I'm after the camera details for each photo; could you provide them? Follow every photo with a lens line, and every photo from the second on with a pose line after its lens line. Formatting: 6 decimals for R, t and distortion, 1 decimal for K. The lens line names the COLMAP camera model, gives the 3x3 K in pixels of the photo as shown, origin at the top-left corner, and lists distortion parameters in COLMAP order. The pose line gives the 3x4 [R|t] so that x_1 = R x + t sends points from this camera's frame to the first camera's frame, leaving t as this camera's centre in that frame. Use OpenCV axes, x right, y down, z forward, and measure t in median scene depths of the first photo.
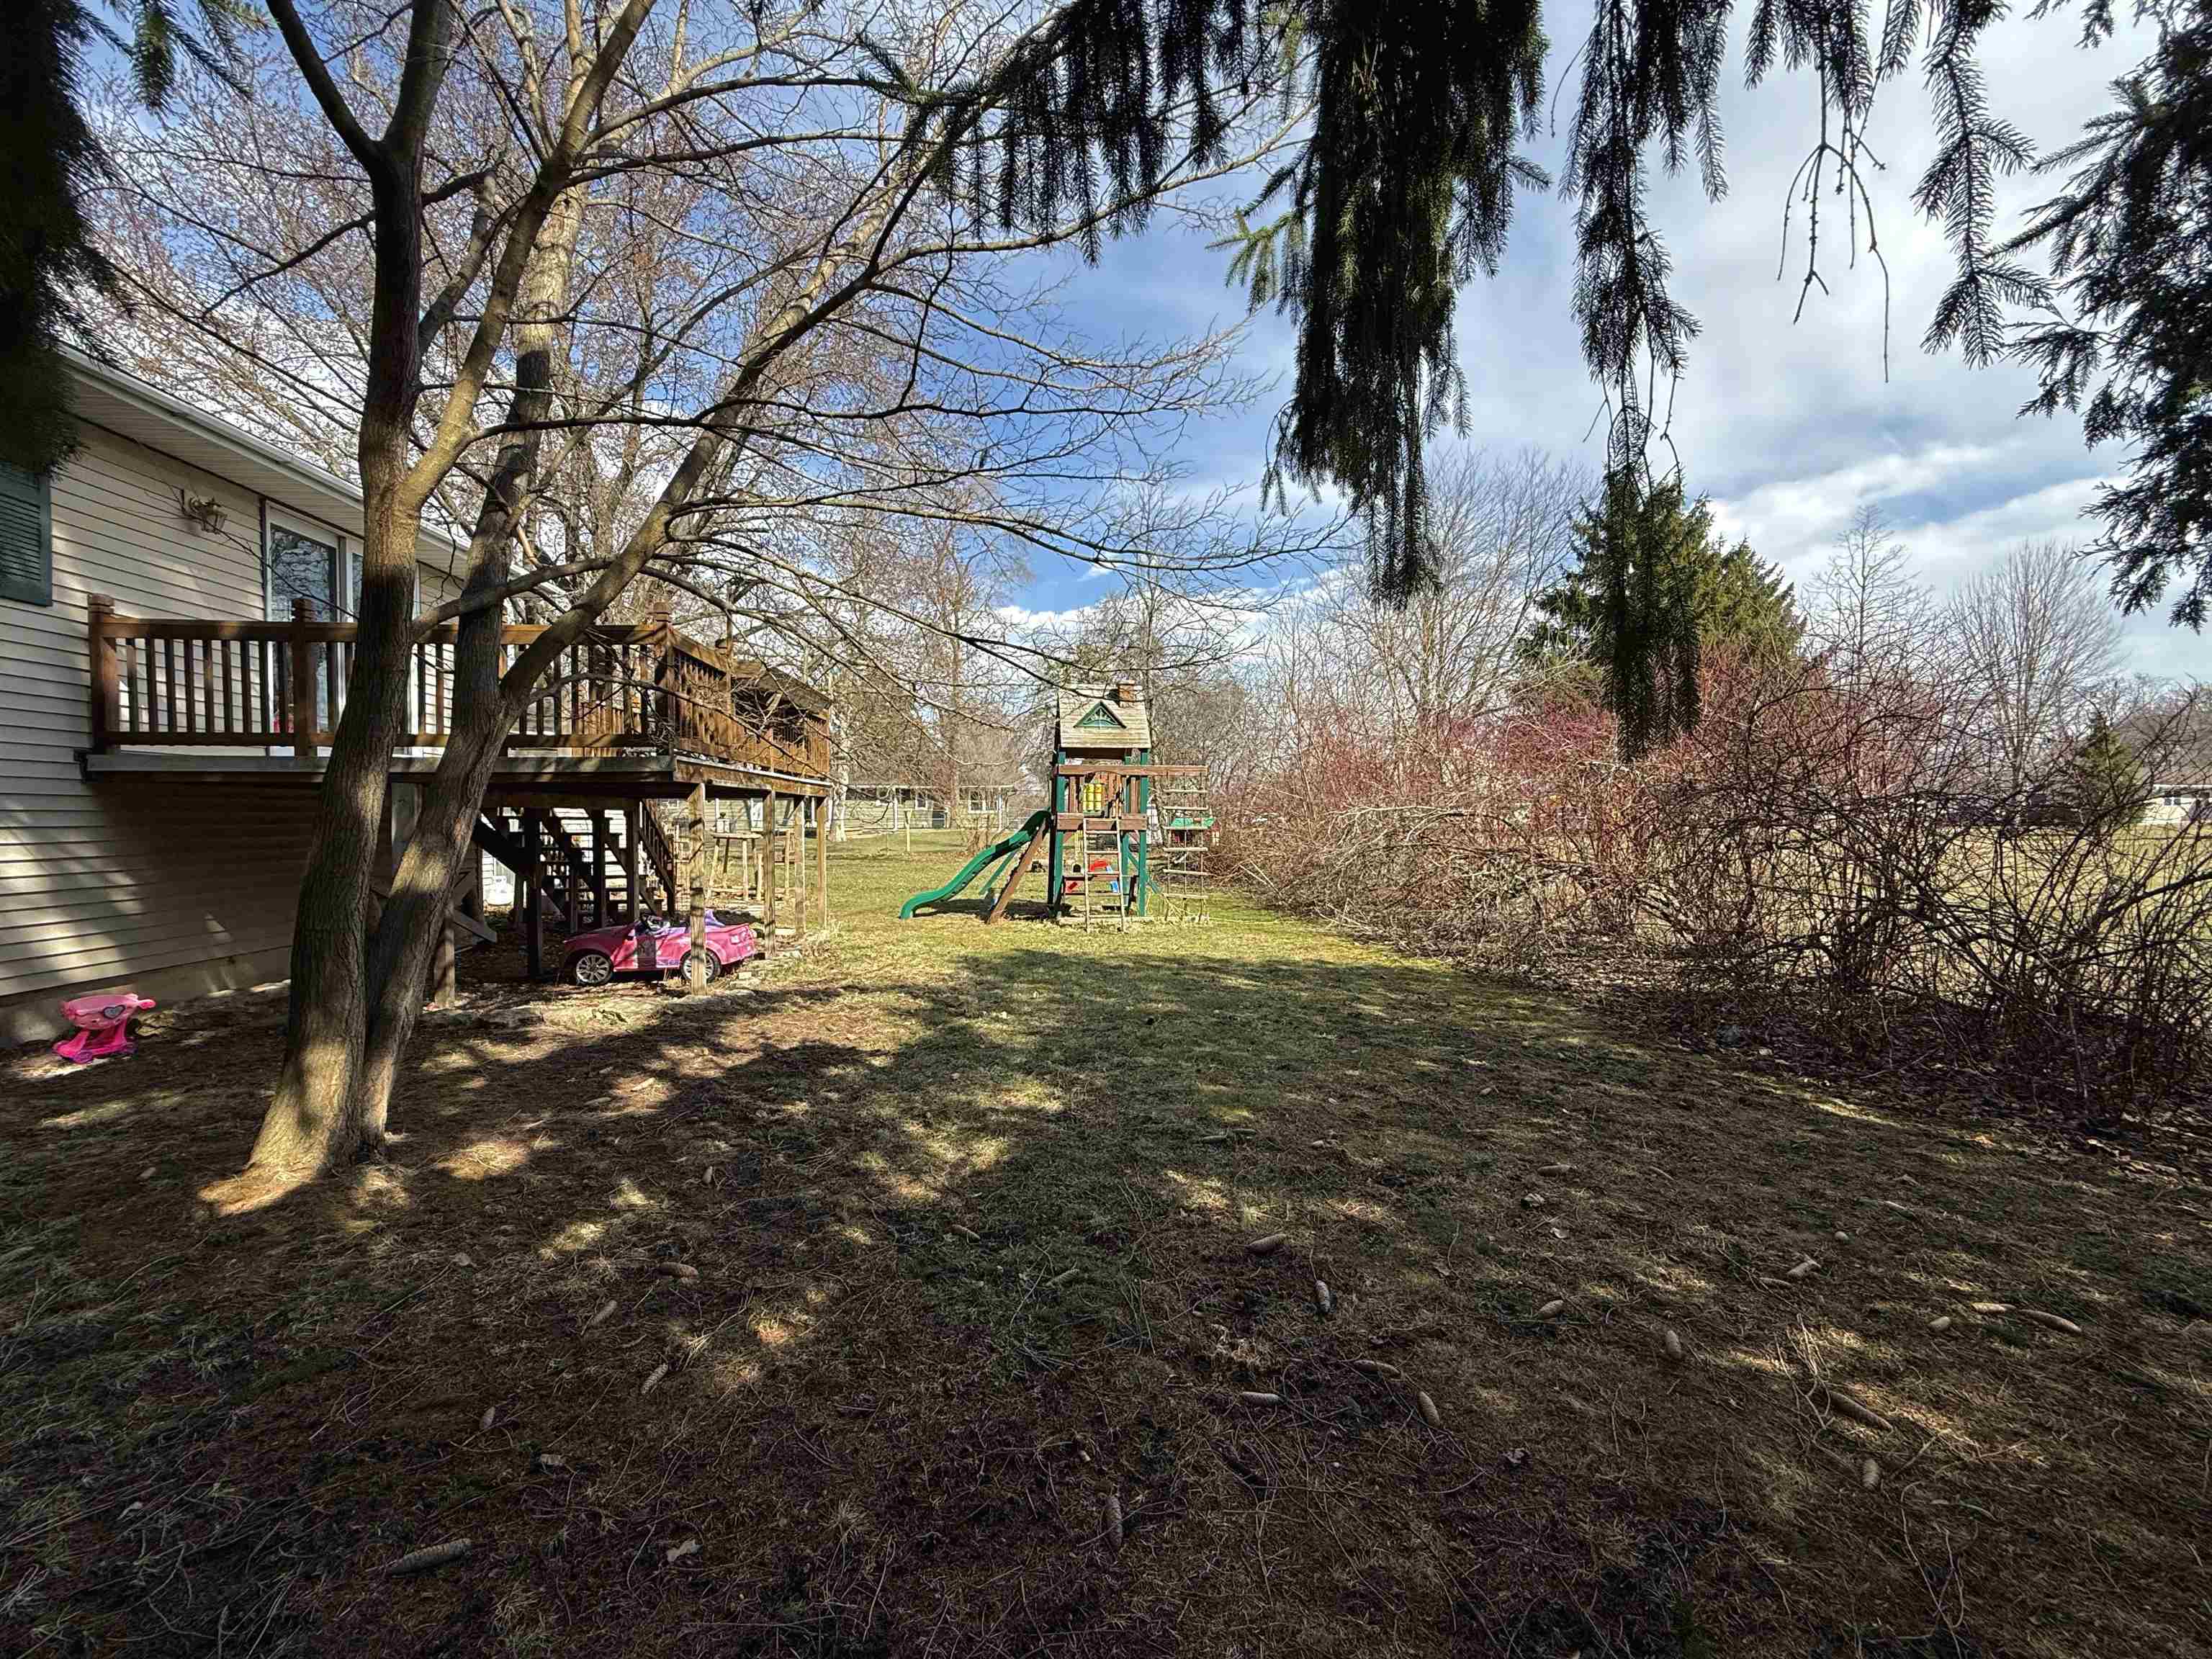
lens RADIAL K [[883.5, 0, 1111.6], [0, 883.5, 828.0], [0, 0, 1]] dist [-0.000865, -0.000028]
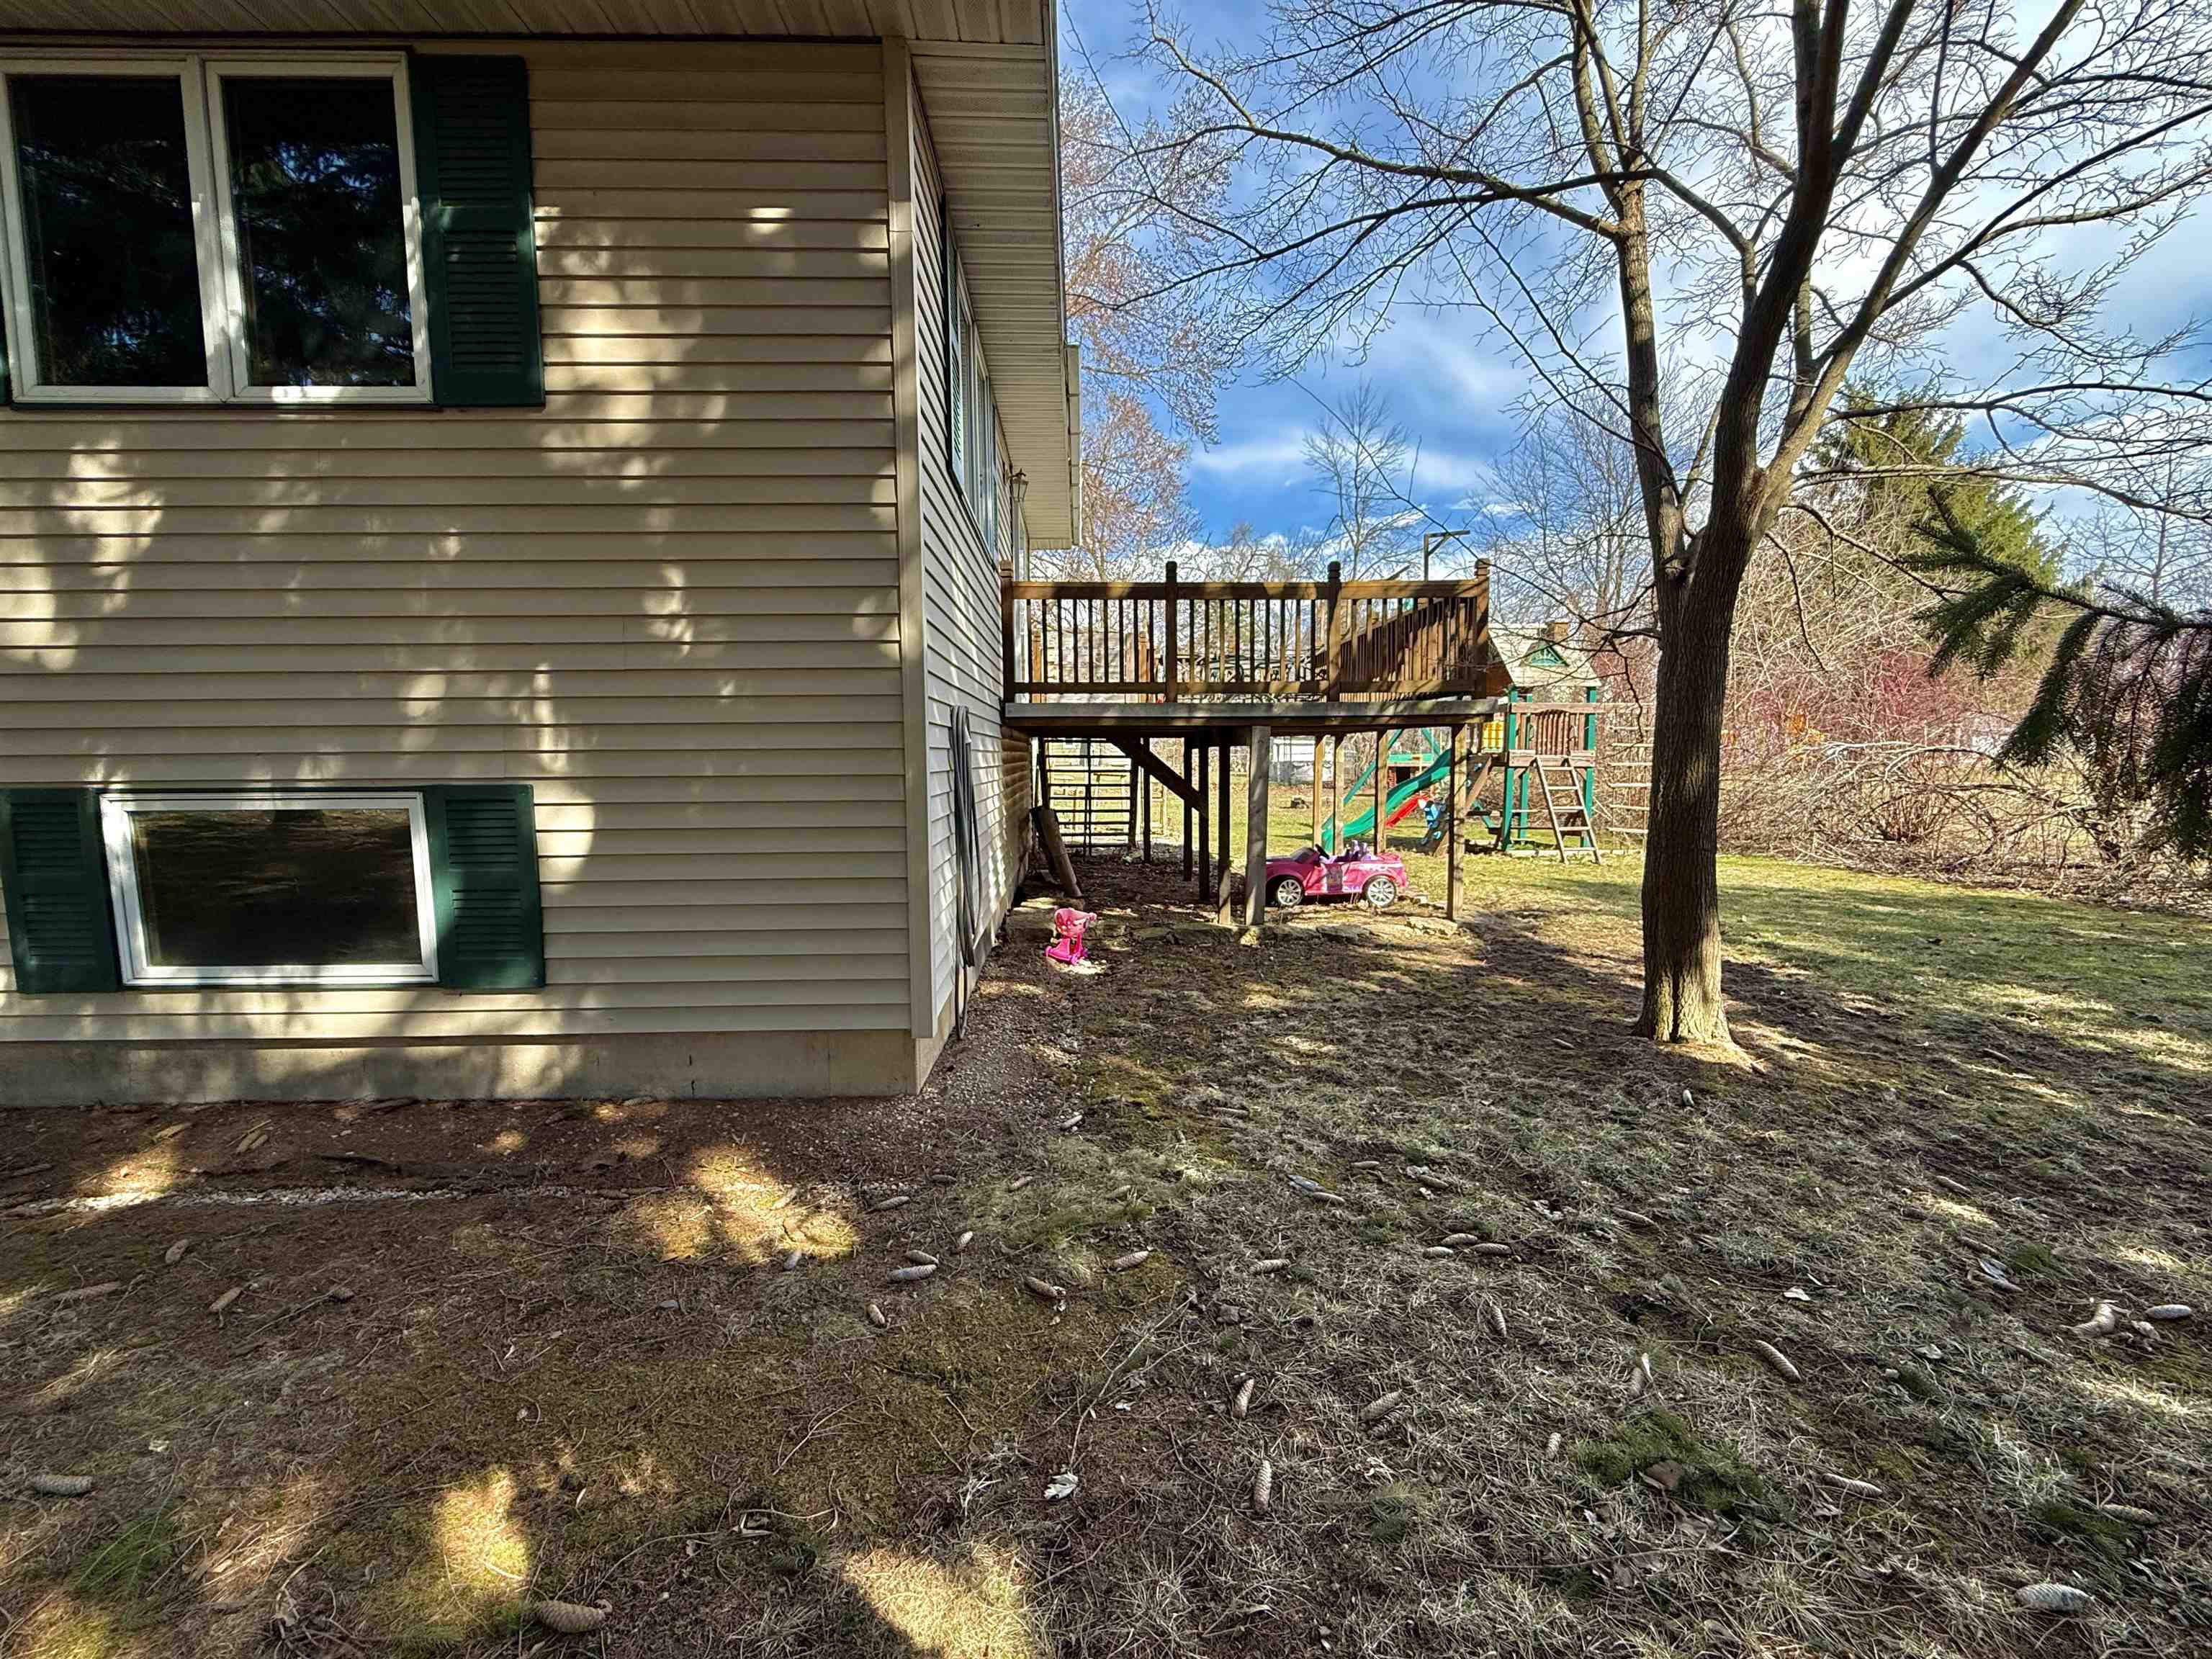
lens RADIAL K [[883.5, 0, 1111.6], [0, 883.5, 828.0], [0, 0, 1]] dist [-0.000865, -0.000028]
pose [[0.997933, 0.000204, -0.064260, -0.919448], [0.004358, 0.997479, 0.070833, -0.001090], [0.064112, -0.070967, 0.995416, -0.142919]]
